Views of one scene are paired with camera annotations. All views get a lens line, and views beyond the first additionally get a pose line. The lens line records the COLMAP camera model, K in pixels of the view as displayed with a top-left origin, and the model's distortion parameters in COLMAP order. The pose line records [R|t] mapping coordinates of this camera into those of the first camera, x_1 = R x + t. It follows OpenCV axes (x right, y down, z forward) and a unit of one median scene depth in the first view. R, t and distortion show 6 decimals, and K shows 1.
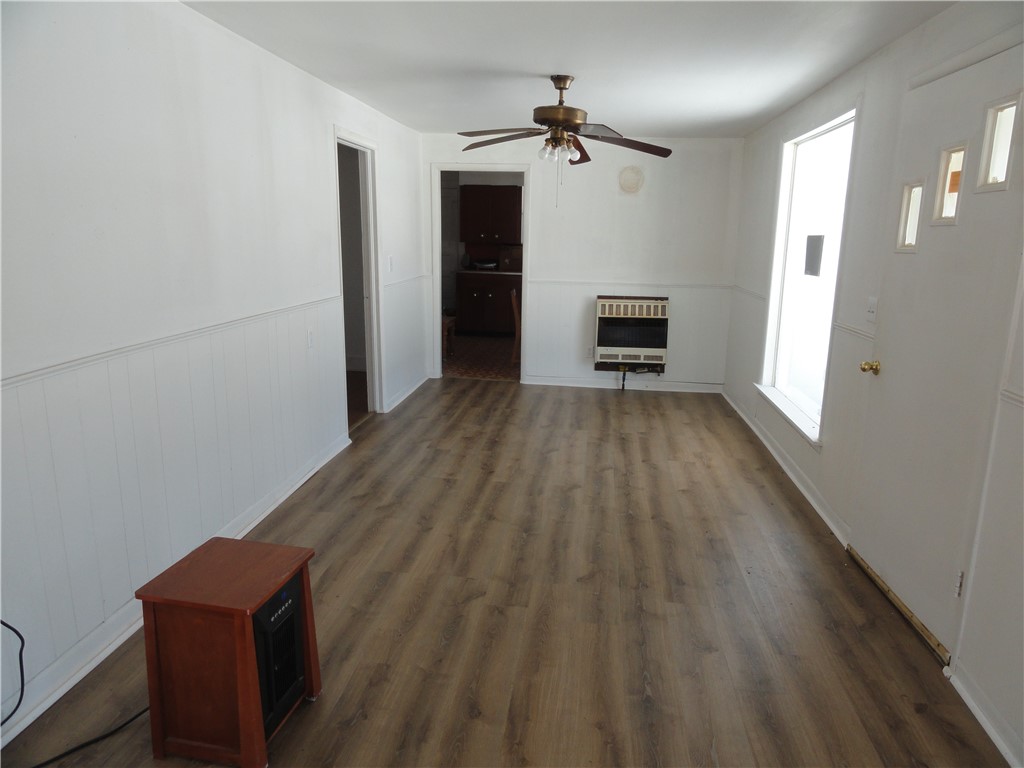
lens RADIAL K [[723.2, 0, 510.1], [0, 723.2, 381.2], [0, 0, 1]] dist [-0.001372, 0.009167]
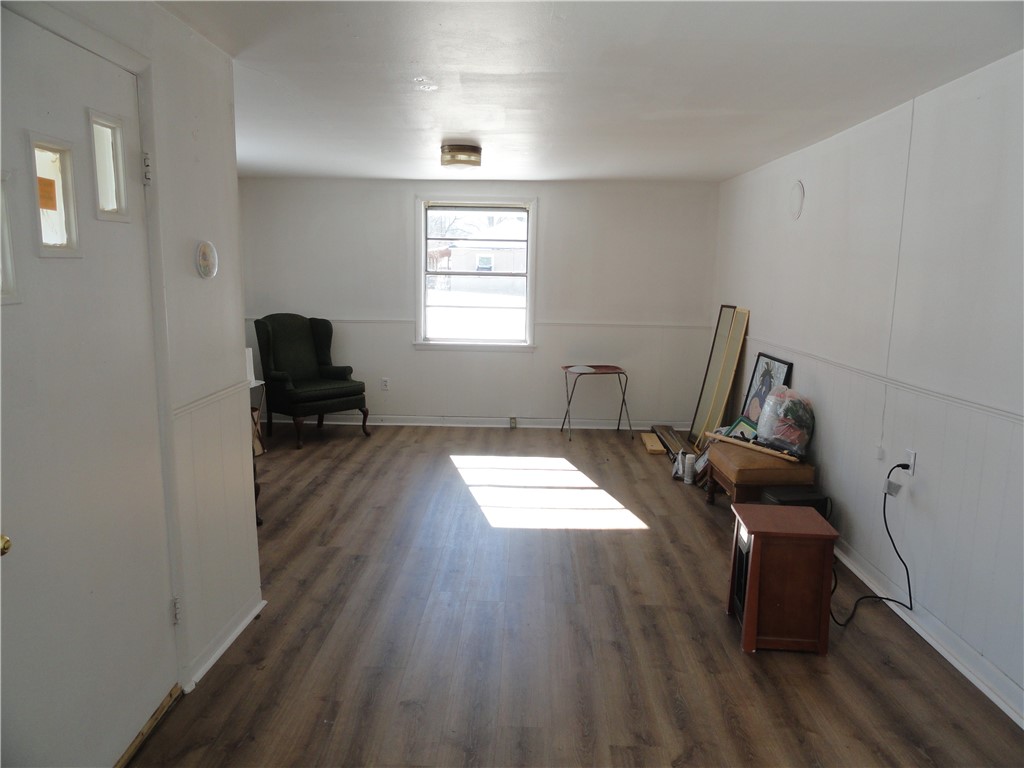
lens RADIAL K [[723.2, 0, 512.4], [0, 723.2, 388.1], [0, 0, 1]] dist [-0.001372, 0.009167]
pose [[-0.994049, -0.018717, -0.107313, 0.249097], [-0.056523, 0.930761, 0.361234, -0.378134], [0.093121, 0.365150, -0.926280, 1.750991]]
